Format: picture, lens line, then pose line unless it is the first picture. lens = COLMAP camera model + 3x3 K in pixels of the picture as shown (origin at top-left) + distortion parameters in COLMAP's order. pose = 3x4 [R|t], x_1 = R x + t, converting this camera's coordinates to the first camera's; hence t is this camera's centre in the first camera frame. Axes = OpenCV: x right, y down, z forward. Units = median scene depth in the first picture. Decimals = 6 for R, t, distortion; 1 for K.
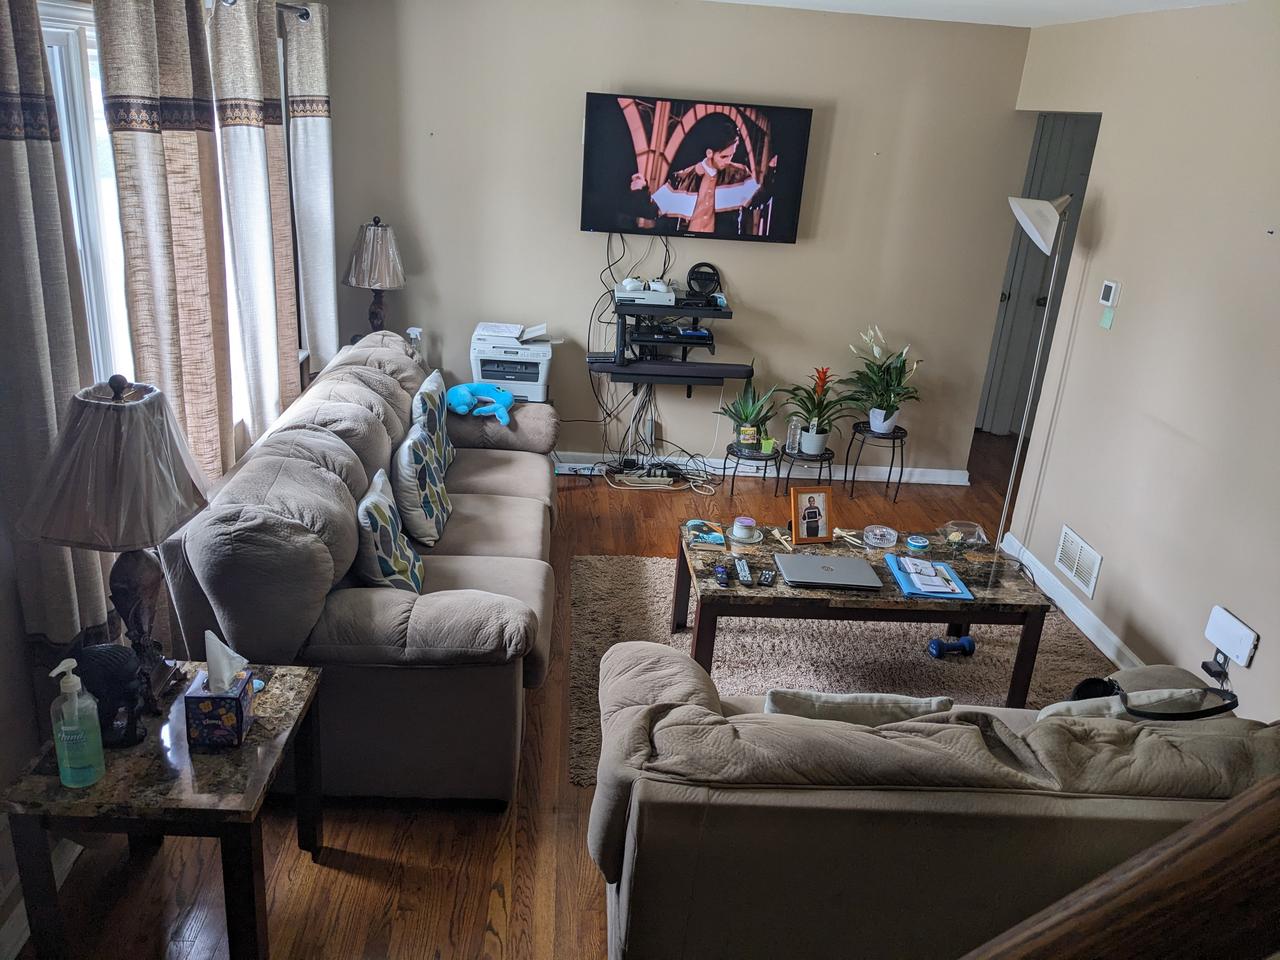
lens RADIAL K [[1015.6, 0, 640.0], [0, 1015.6, 480.0], [0, 0, 1]] dist [0.063464, -0.099309]
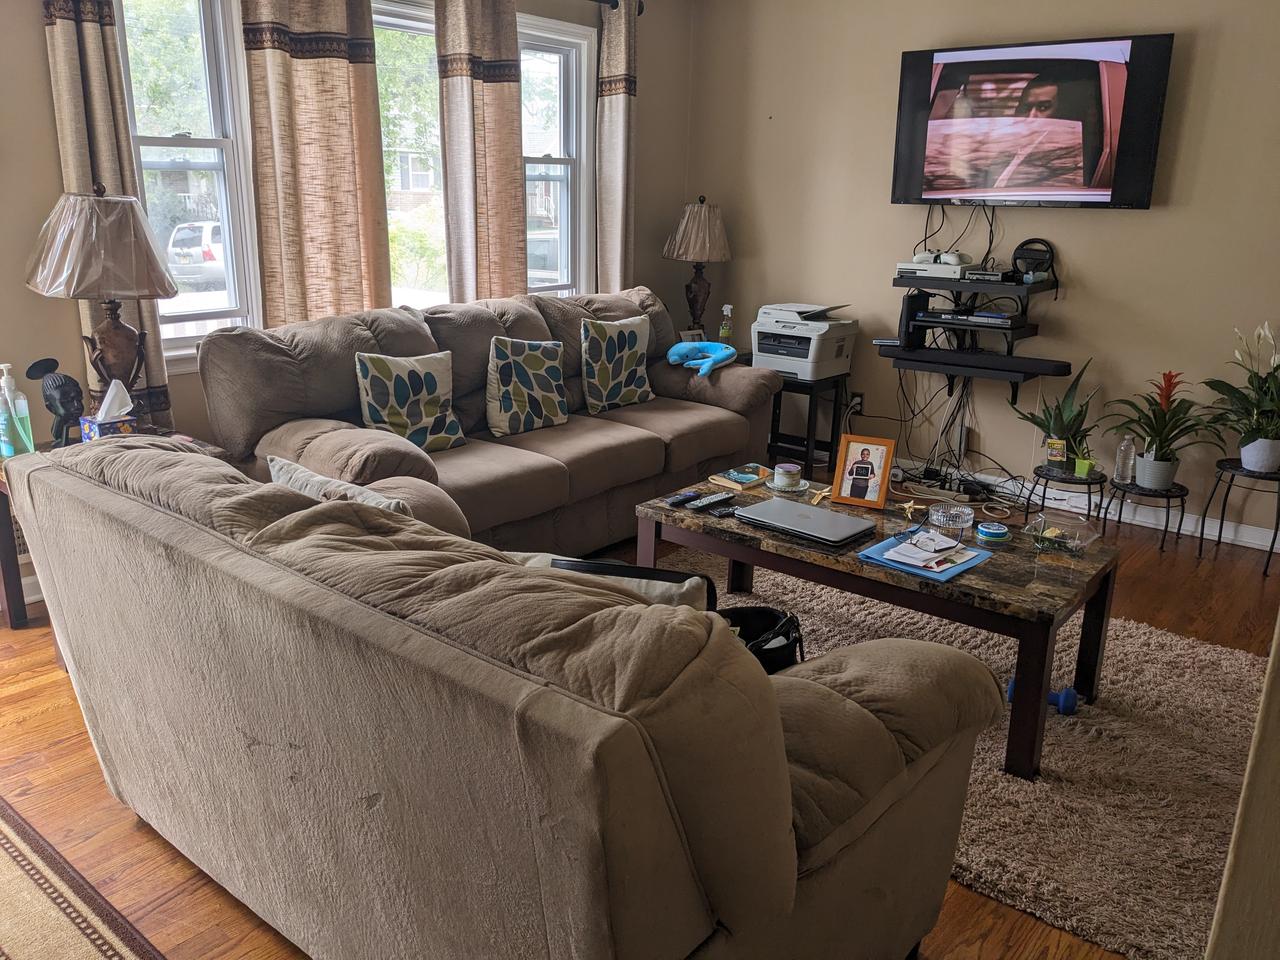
lens RADIAL K [[1015.6, 0, 640.0], [0, 1015.6, 480.0], [0, 0, 1]] dist [0.063464, -0.099309]
pose [[0.725986, 0.132687, -0.674788, 0.439958], [-0.211708, 0.976680, -0.035721, 0.080623], [0.654312, 0.168791, 0.737146, 0.221682]]
